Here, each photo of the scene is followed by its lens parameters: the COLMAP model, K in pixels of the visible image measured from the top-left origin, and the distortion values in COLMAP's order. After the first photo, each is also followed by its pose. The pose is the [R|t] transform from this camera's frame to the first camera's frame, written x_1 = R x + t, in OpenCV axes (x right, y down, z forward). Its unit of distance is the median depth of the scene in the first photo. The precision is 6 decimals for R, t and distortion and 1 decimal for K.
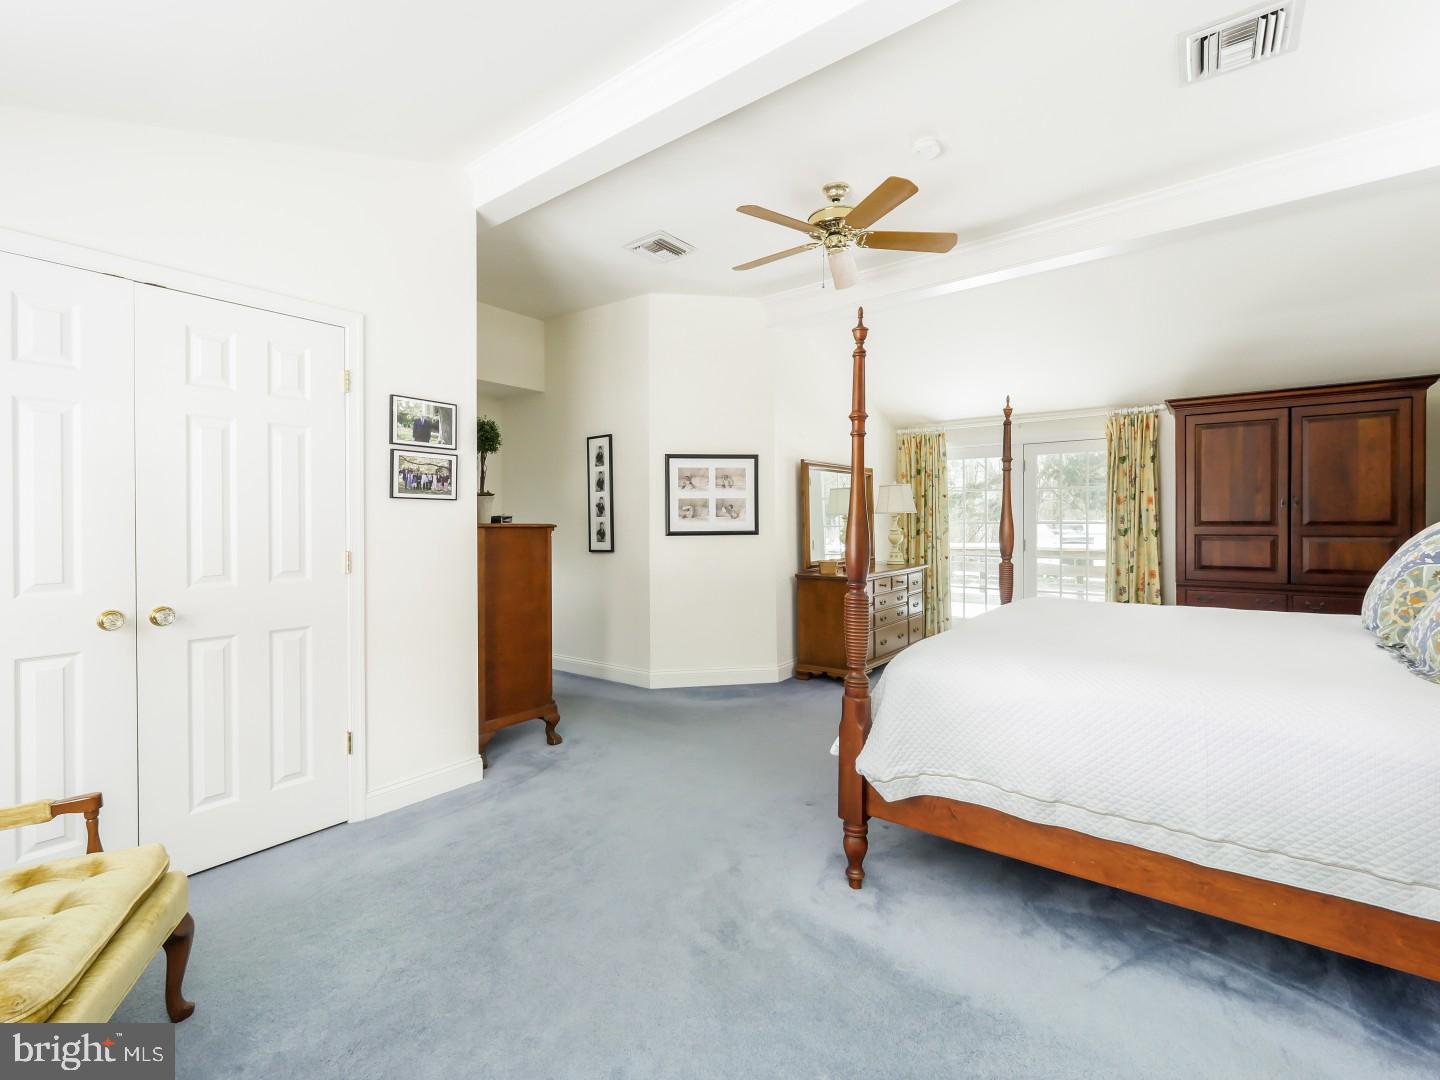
lens RADIAL K [[639.5, 0, 723.0], [0, 639.5, 532.1], [0, 0, 1]] dist [0.000057, -0.000420]
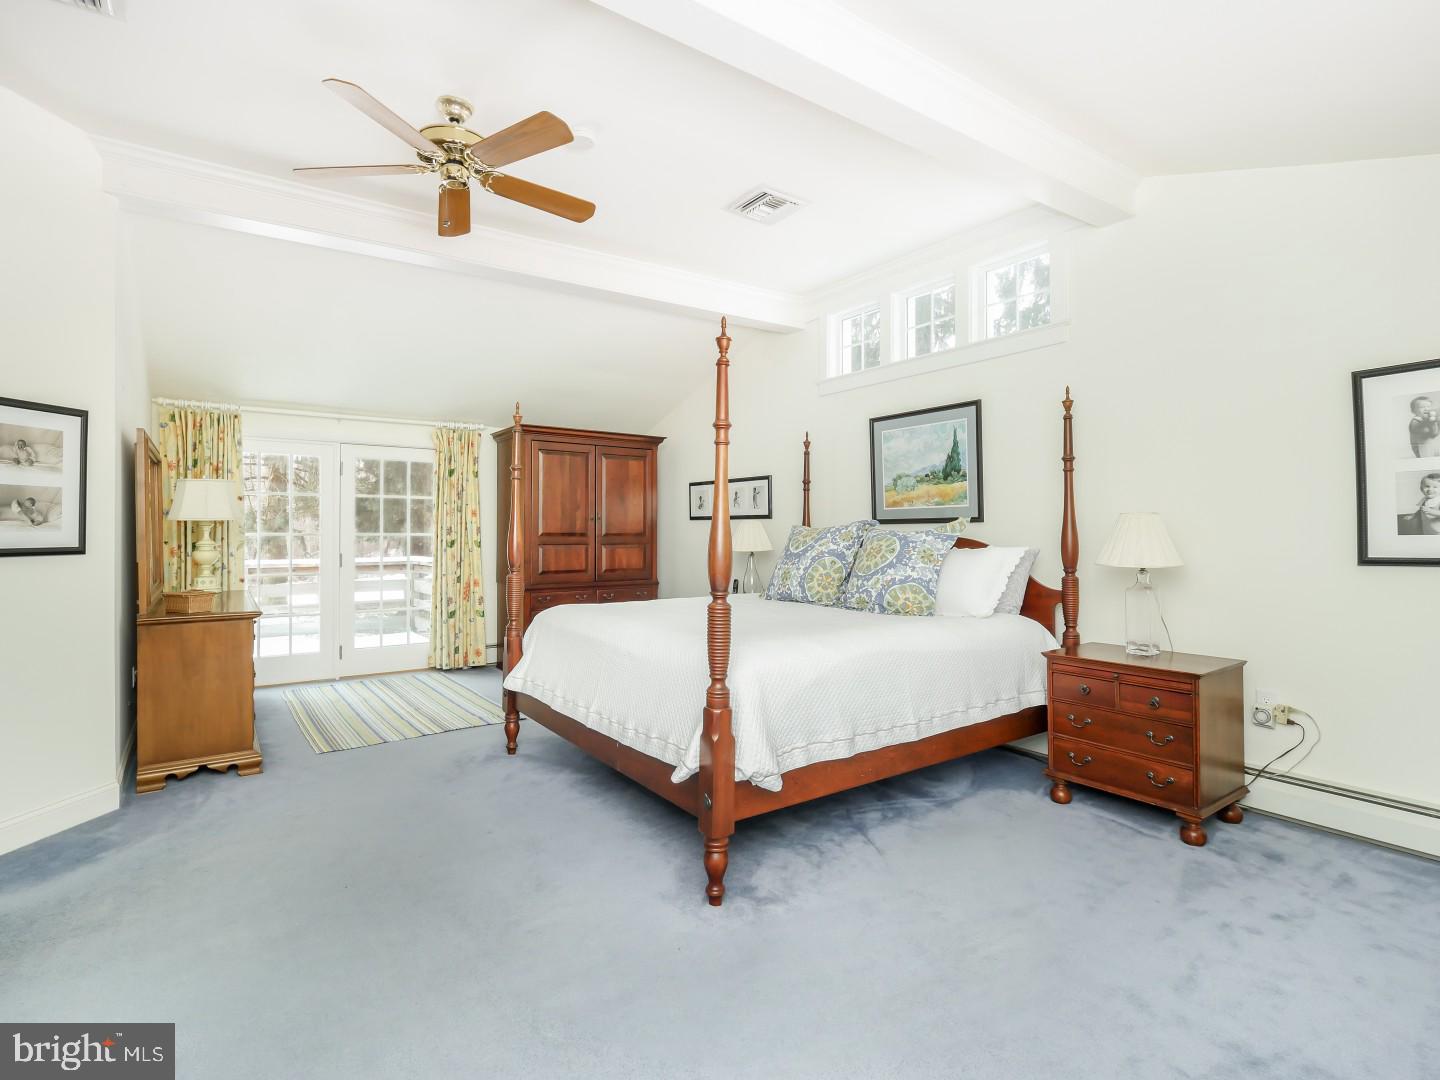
lens RADIAL K [[716.1, 0, 715.8], [0, 716.1, 531.4], [0, 0, 1]] dist [-0.001337, -0.000285]
pose [[0.310088, 0.006313, 0.950687, -0.427154], [0.014223, 0.999835, -0.011278, -0.001318], [-0.950601, 0.017018, 0.309947, 0.331518]]
